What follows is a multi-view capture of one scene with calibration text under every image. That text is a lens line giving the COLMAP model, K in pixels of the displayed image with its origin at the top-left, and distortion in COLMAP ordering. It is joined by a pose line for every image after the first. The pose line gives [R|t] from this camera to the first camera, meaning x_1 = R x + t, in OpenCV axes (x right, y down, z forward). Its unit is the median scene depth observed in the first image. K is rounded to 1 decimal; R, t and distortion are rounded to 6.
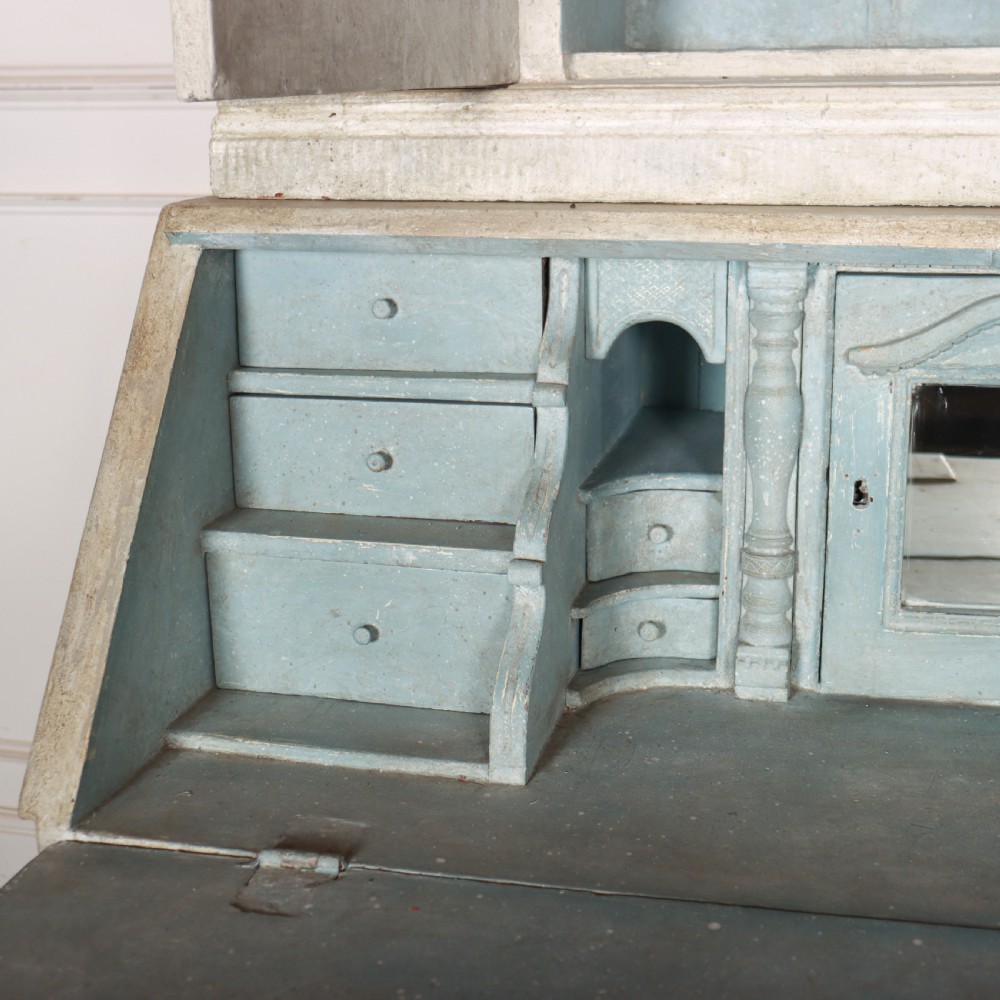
lens RADIAL K [[1592.1, 0, 547.0], [0, 1592.1, 498.1], [0, 0, 1]] dist [-0.103905, 0.202429]
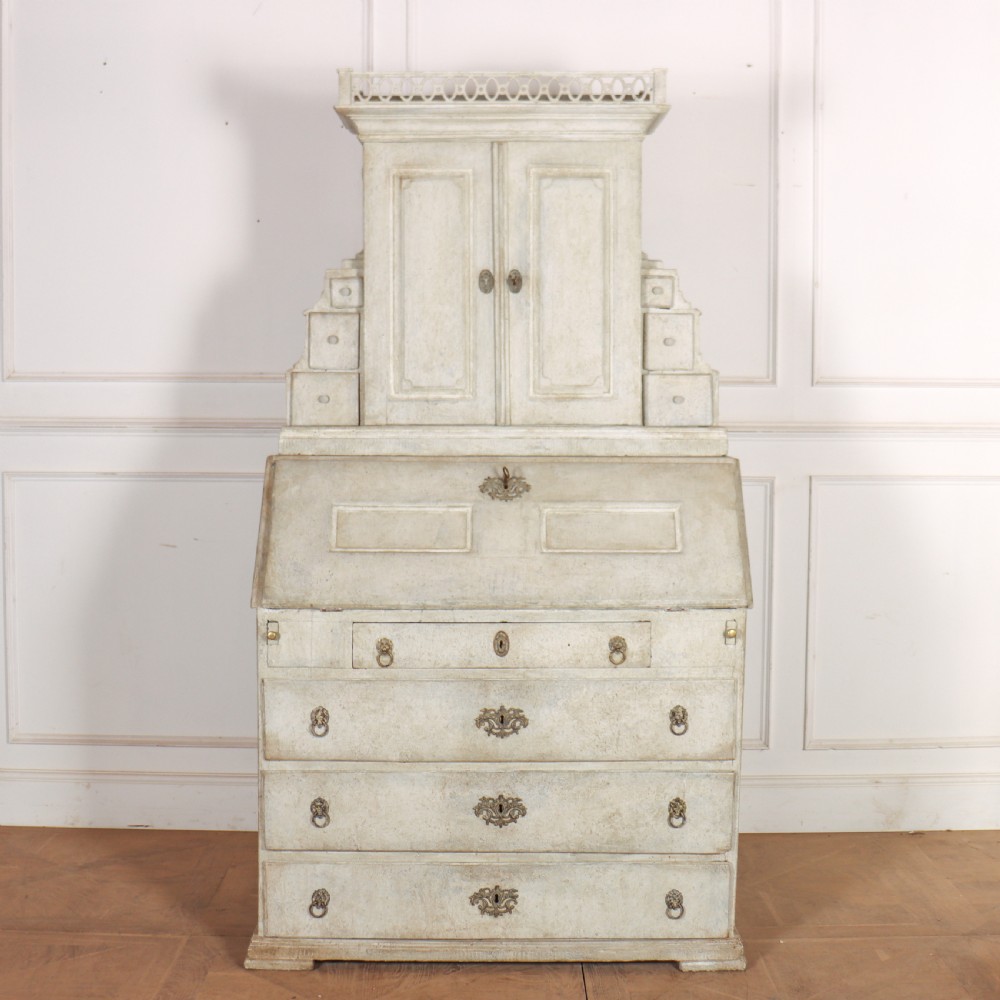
lens RADIAL K [[1617.3, 0, 503.2], [0, 1617.3, 551.4], [0, 0, 1]] dist [-0.153105, -0.017749]
pose [[0.969404, -0.002740, 0.245456, -0.642900], [0.049102, 0.981893, -0.182963, 0.745709], [-0.240510, 0.189417, 0.951985, -2.651692]]
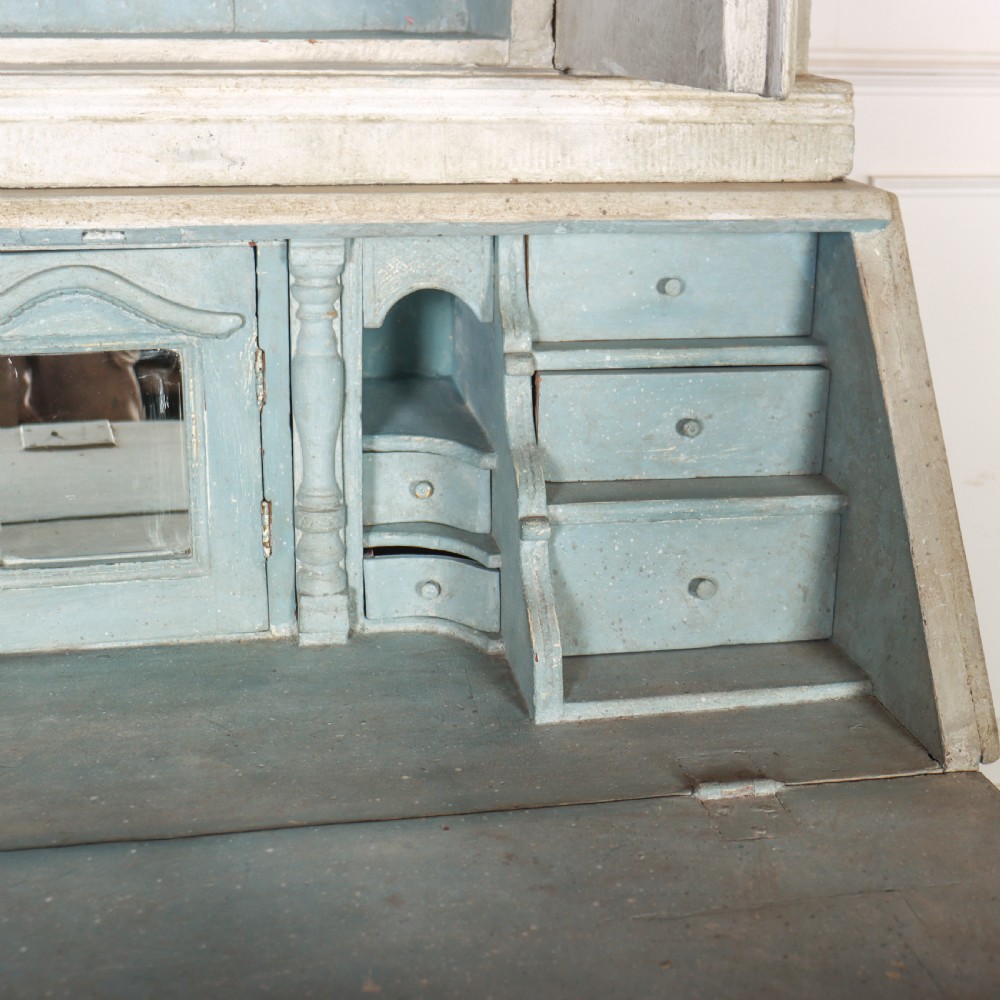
lens RADIAL K [[1592.1, 0, 547.0], [0, 1592.1, 498.1], [0, 0, 1]] dist [-0.103905, 0.202429]
pose [[0.906193, -0.094125, 0.412255, 0.132352], [0.085842, 0.995560, 0.038612, 0.014239], [-0.414059, 0.000399, 0.910250, -0.118719]]
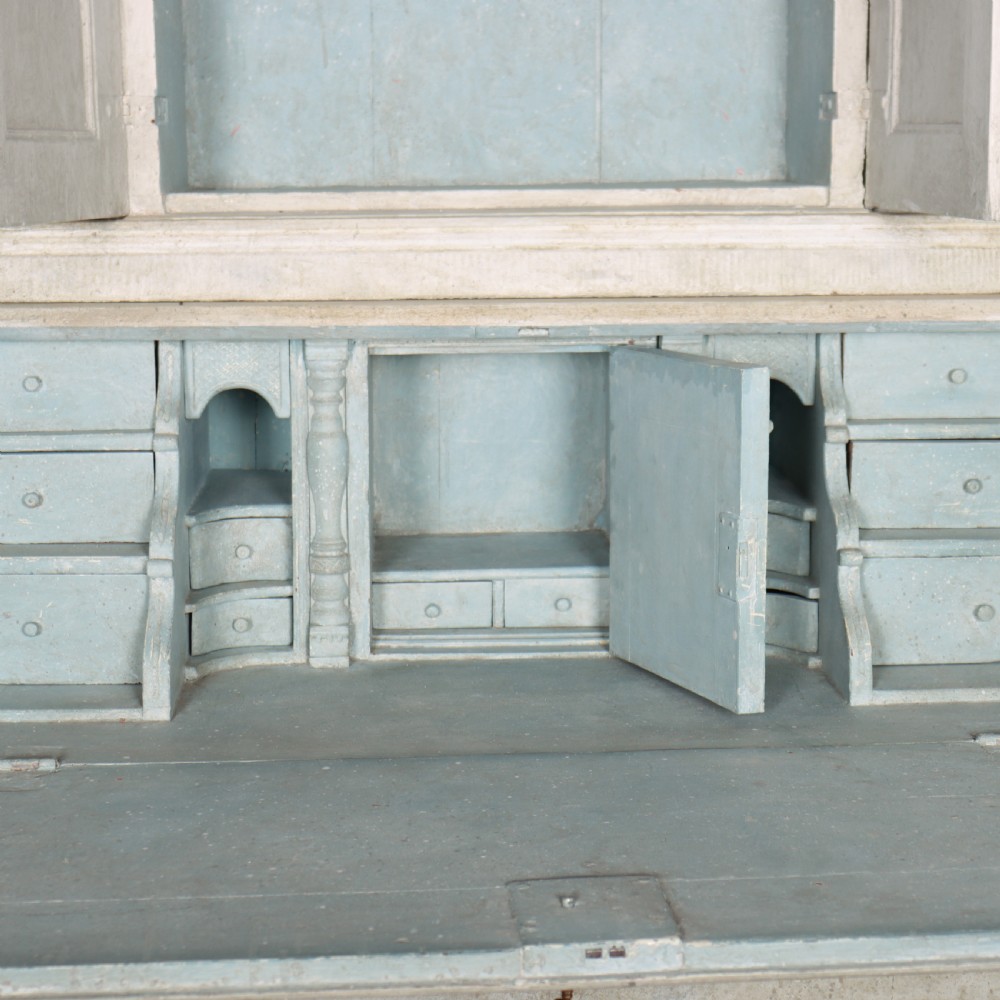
lens RADIAL K [[1941.5, 0, 514.4], [0, 1941.5, 523.7], [0, 0, 1]] dist [-0.053714, -0.014807]
pose [[0.957763, -0.043611, 0.284233, -0.188759], [0.068807, 0.994476, -0.079265, 0.157792], [-0.279206, 0.095474, 0.955473, -0.665590]]
